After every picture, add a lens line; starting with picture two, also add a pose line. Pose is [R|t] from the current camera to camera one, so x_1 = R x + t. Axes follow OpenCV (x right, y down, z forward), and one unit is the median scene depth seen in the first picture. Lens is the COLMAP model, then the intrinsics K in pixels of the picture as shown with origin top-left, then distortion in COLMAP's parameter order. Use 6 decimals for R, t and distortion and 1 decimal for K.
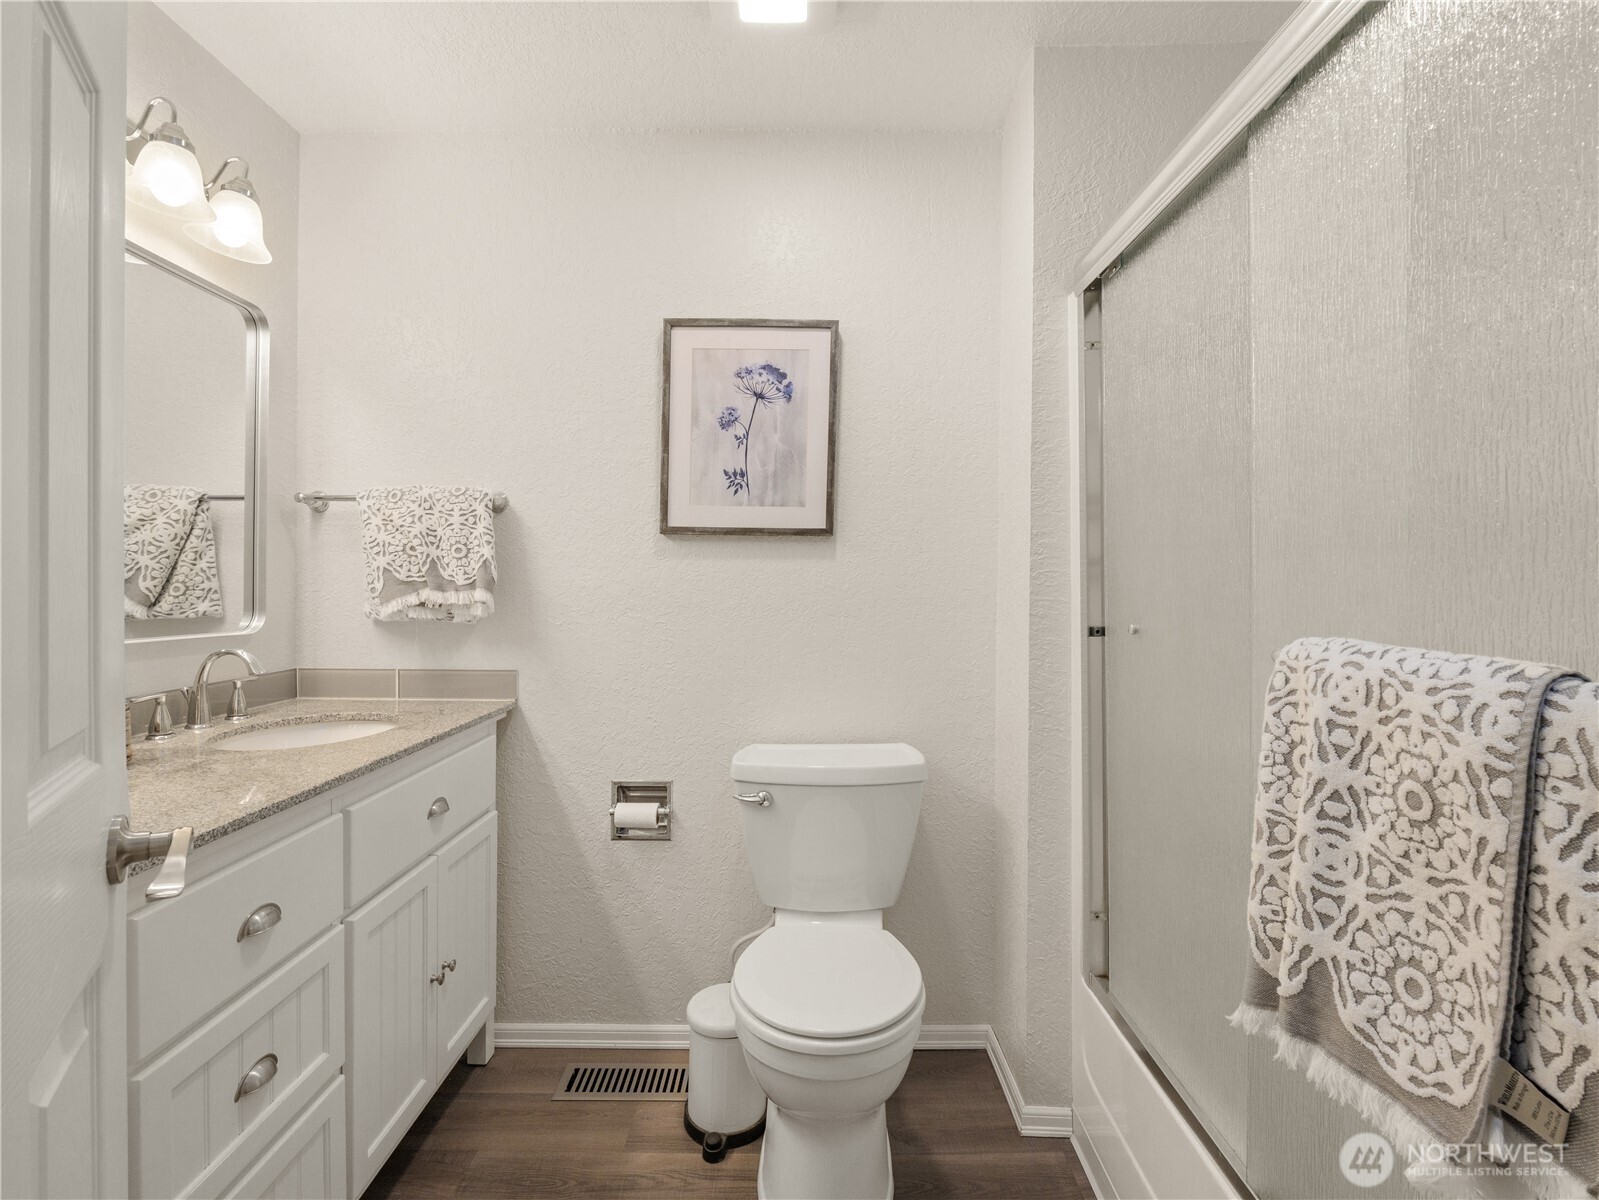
lens RADIAL K [[766.5, 0, 798.4], [0, 766.5, 589.6], [0, 0, 1]] dist [-0.007555, -0.000477]
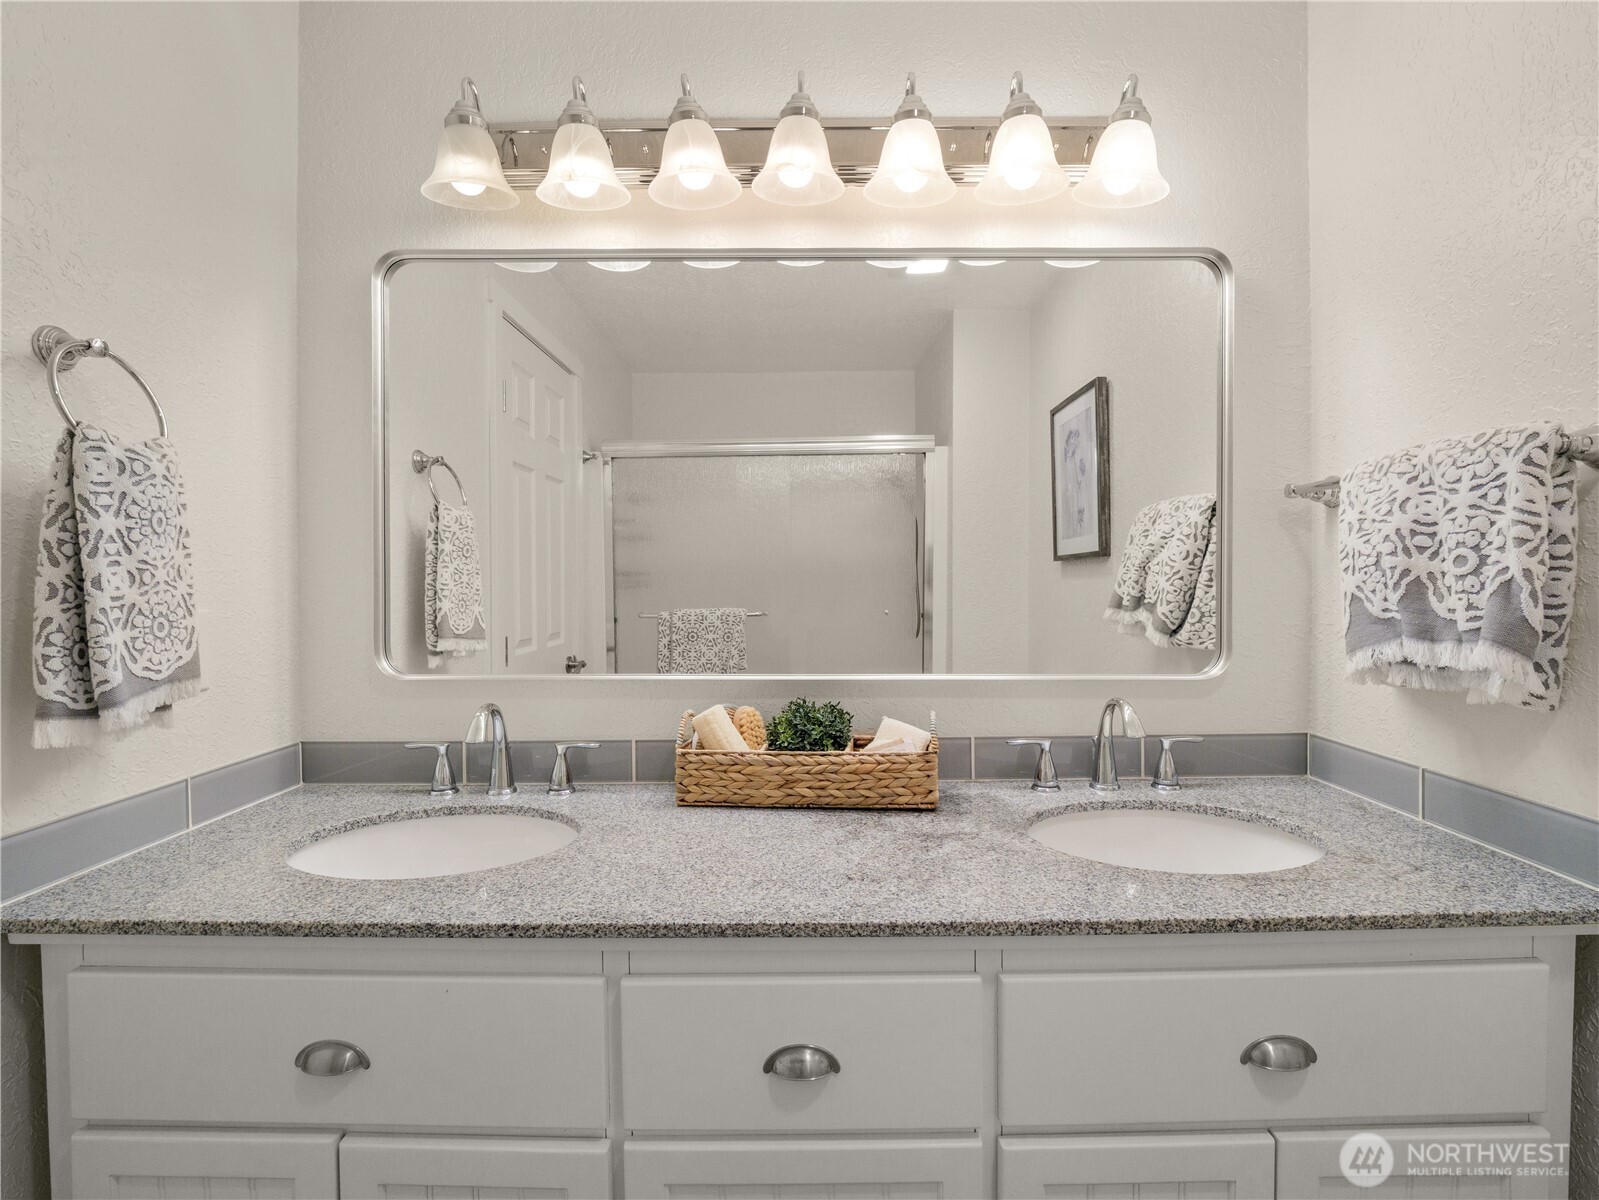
lens RADIAL K [[766.5, 0, 800.4], [0, 766.5, 599.4], [0, 0, 1]] dist [-0.007555, -0.000477]
pose [[0.008546, 0.018009, -0.999801, 0.043763], [-0.002567, 0.999835, 0.017988, -0.033914], [0.999960, 0.002413, 0.008591, 0.567719]]
